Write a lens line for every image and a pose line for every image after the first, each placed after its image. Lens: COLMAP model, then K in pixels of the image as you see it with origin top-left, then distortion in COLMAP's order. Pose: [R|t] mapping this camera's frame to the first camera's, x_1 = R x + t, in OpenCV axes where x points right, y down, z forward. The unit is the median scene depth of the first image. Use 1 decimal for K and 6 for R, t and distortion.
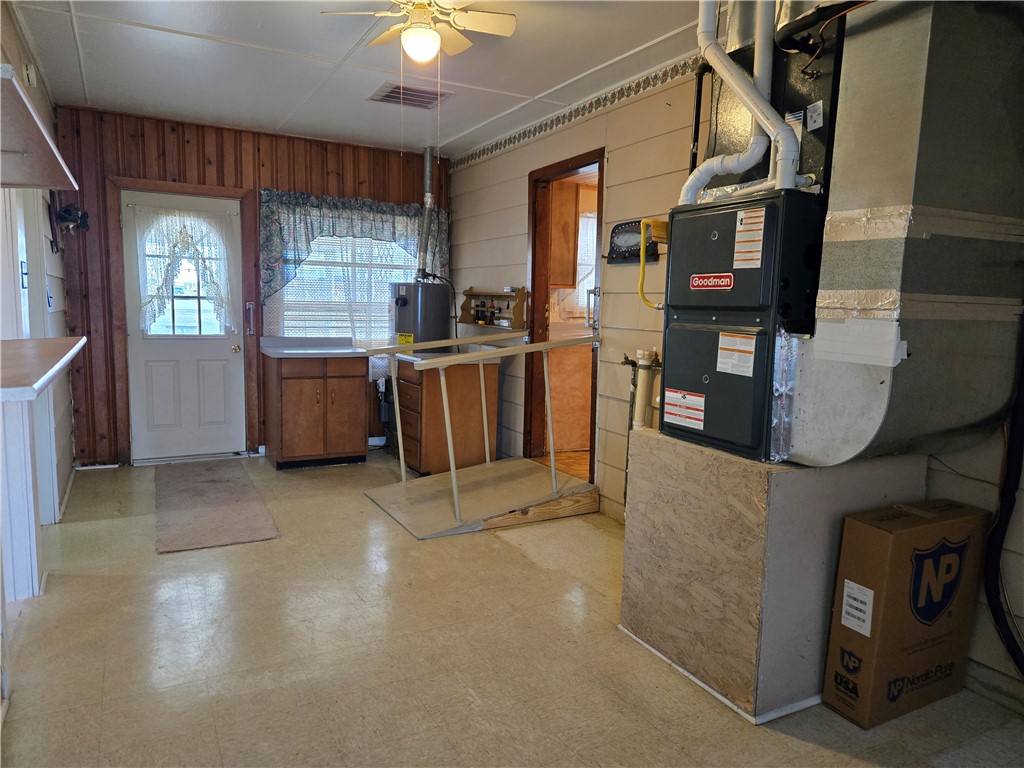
lens RADIAL K [[687.9, 0, 516.3], [0, 687.9, 383.4], [0, 0, 1]] dist [0.068198, -0.049410]
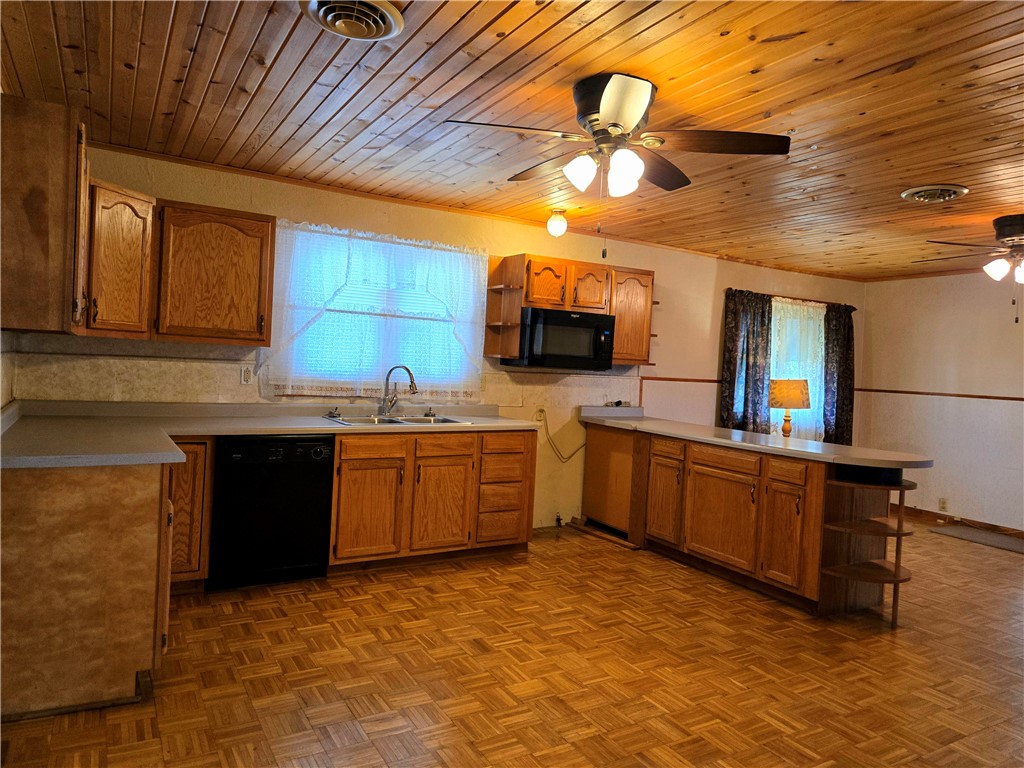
lens RADIAL K [[687.9, 0, 509.9], [0, 687.9, 384.6], [0, 0, 1]] dist [0.068198, -0.049410]
pose [[0.999389, 0.021995, 0.027148, 0.361540], [-0.019259, 0.995077, -0.097218, -0.071770], [-0.029153, 0.096635, 0.994893, 0.555802]]
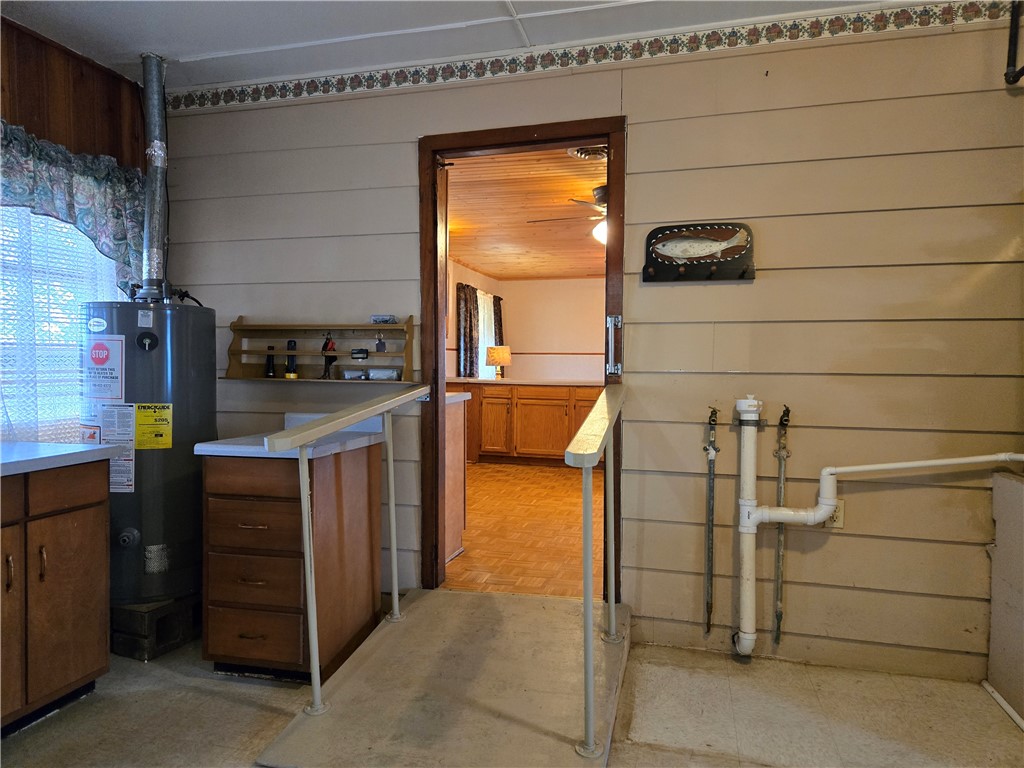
lens RADIAL K [[687.9, 0, 511.1], [0, 687.9, 387.3], [0, 0, 1]] dist [0.068198, -0.049410]
pose [[0.692016, -0.046972, 0.720352, -0.372255], [0.097716, 0.994792, -0.029005, -0.046928], [-0.715238, 0.090462, 0.693002, 0.490044]]
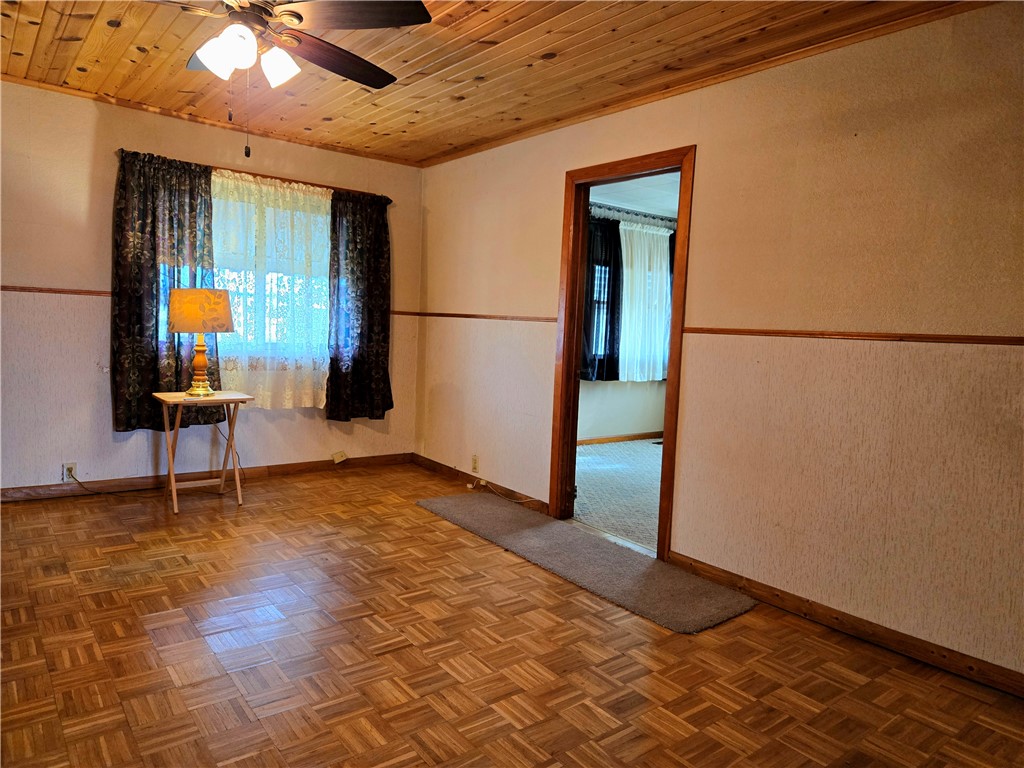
lens RADIAL K [[687.9, 0, 515.0], [0, 687.9, 383.9], [0, 0, 1]] dist [0.068198, -0.049410]
pose [[0.987148, 0.001493, 0.159803, 1.088702], [0.003893, 0.999435, -0.033381, -0.070646], [-0.159762, 0.033574, 0.986584, 0.886933]]
